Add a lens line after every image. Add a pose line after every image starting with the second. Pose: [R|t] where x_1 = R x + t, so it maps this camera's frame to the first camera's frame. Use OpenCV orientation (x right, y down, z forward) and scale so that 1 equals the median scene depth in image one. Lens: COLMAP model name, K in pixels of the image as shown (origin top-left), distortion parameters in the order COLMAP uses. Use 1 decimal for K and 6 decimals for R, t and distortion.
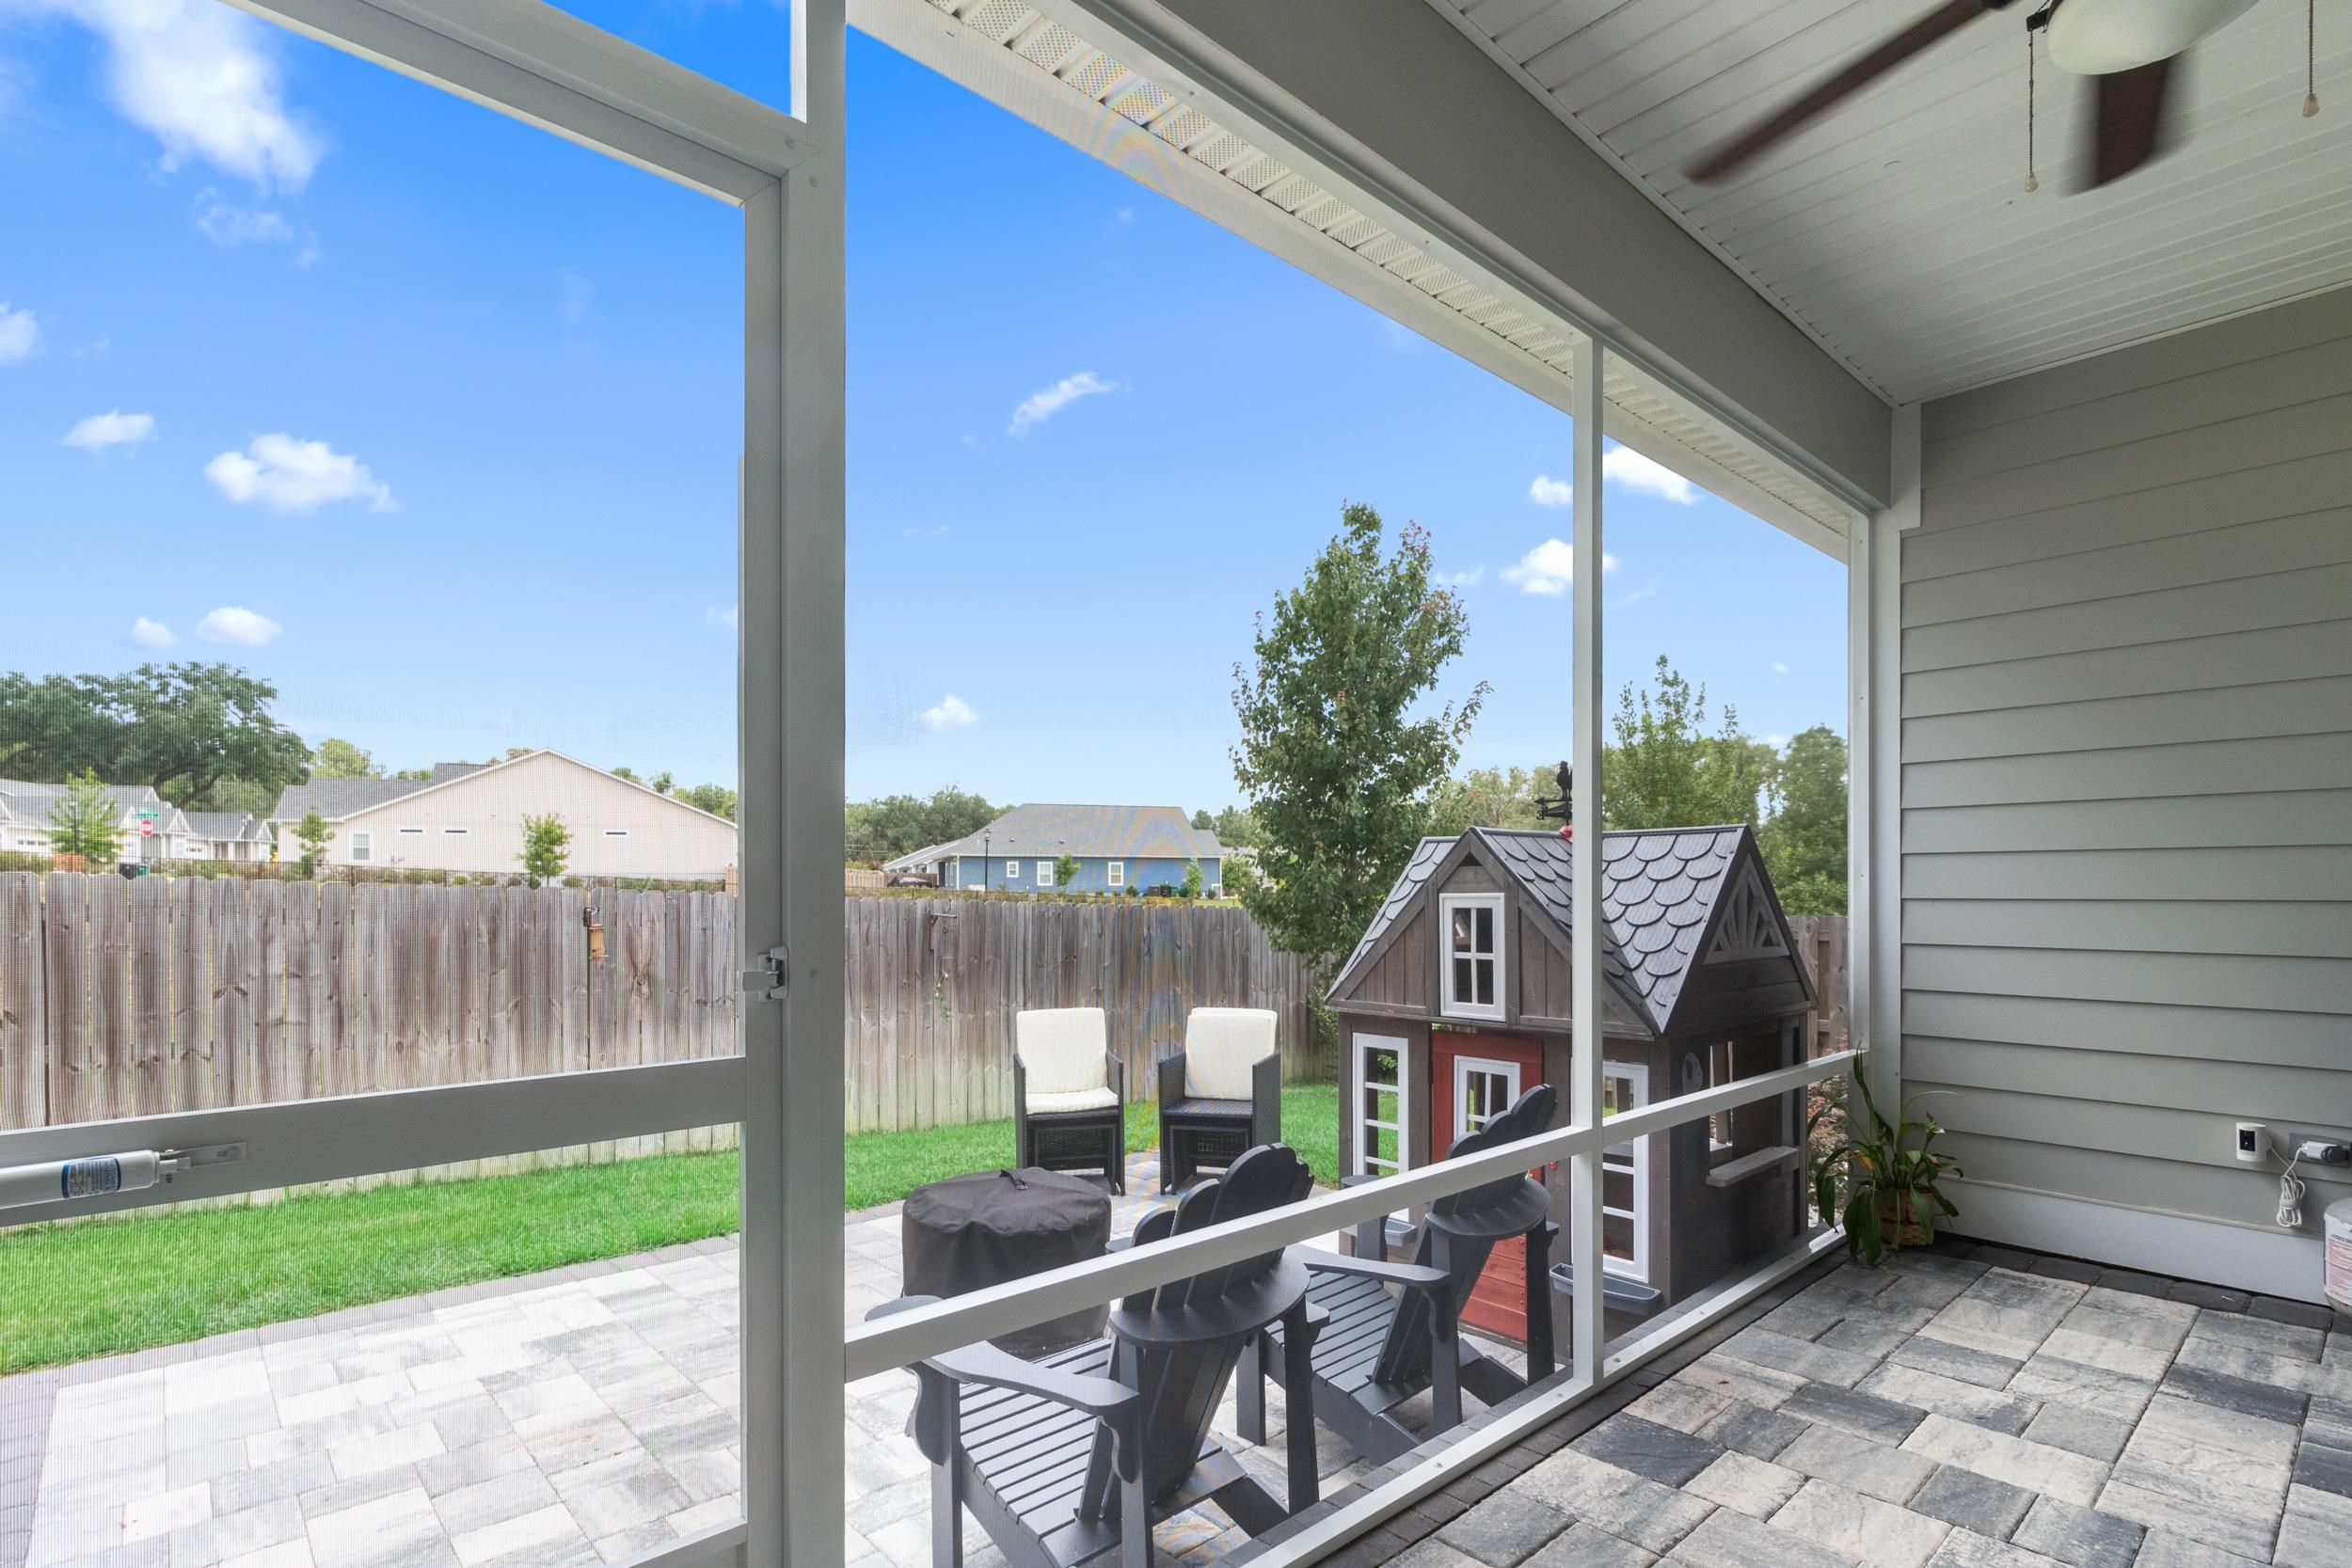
lens RADIAL K [[1151.6, 0, 1161.6], [0, 1151.6, 886.4], [0, 0, 1]] dist [-0.001047, -0.000213]
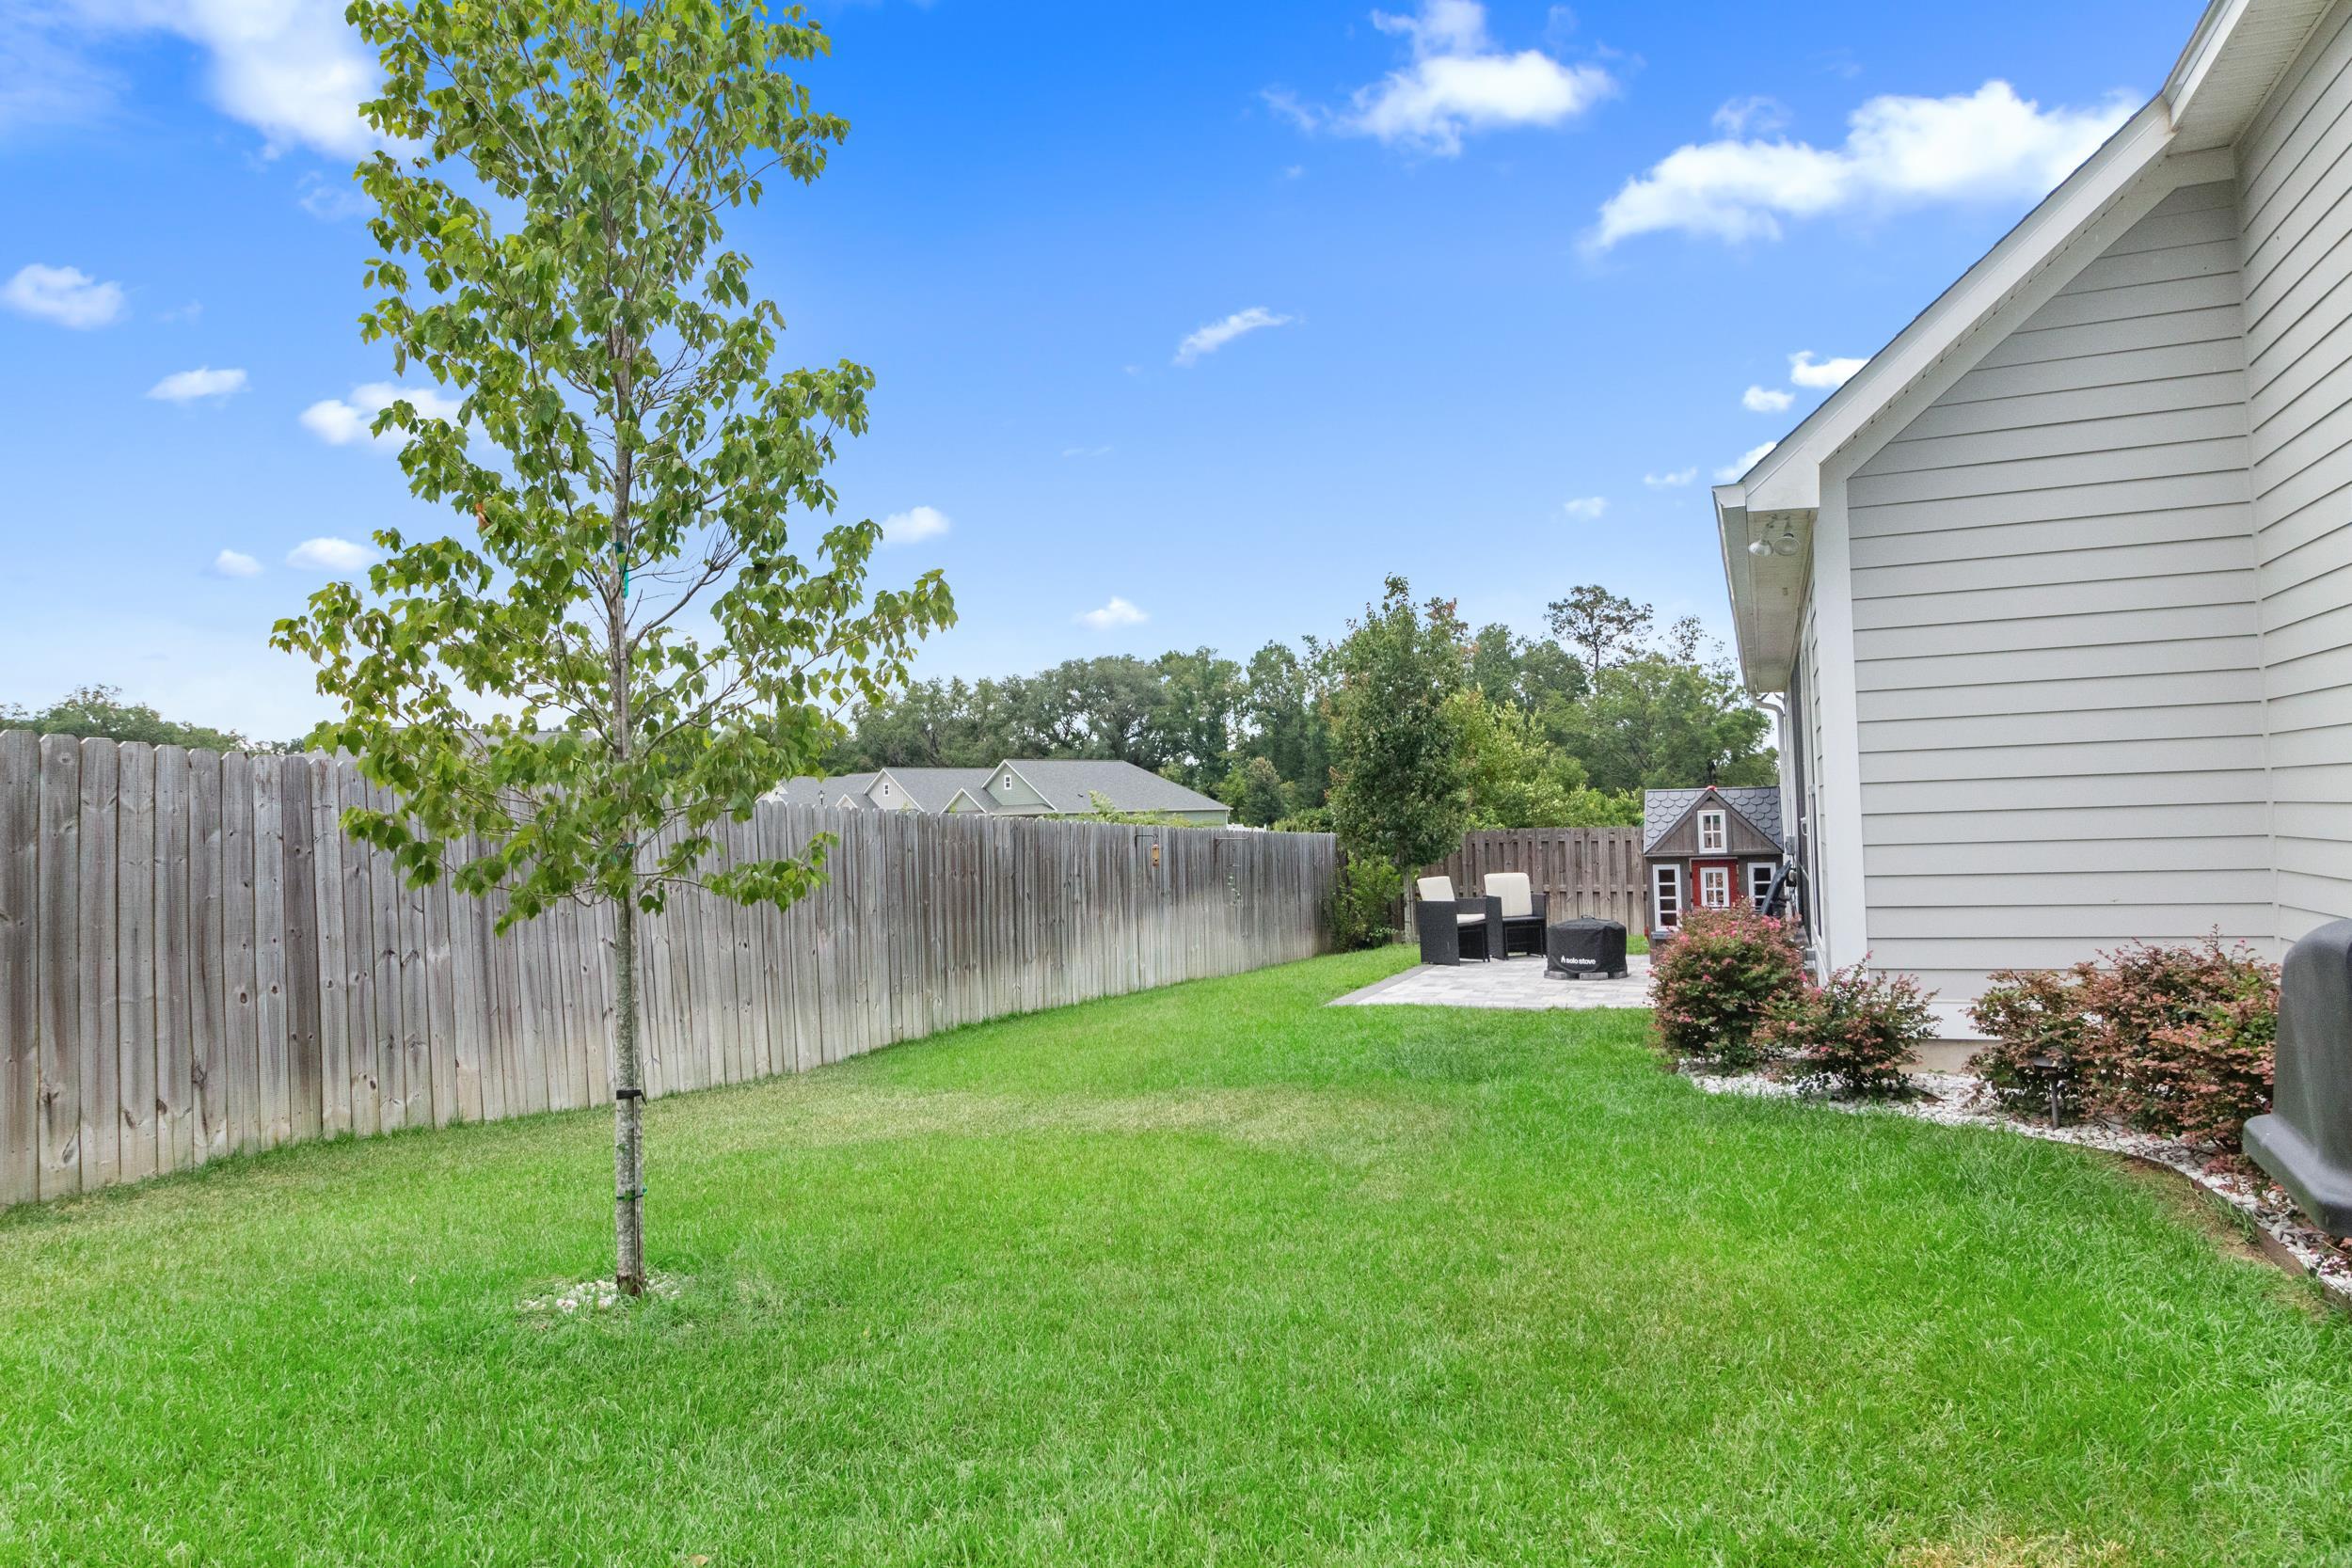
lens RADIAL K [[1534.9, 0, 1176.0], [0, 1534.9, 784.0], [0, 0, 1]] dist [-0.002673, -0.000436]
pose [[0.890500, -0.014557, 0.454750, -1.203399], [0.028547, 0.999306, -0.023913, -0.002185], [-0.454087, 0.034276, 0.890298, -0.821566]]
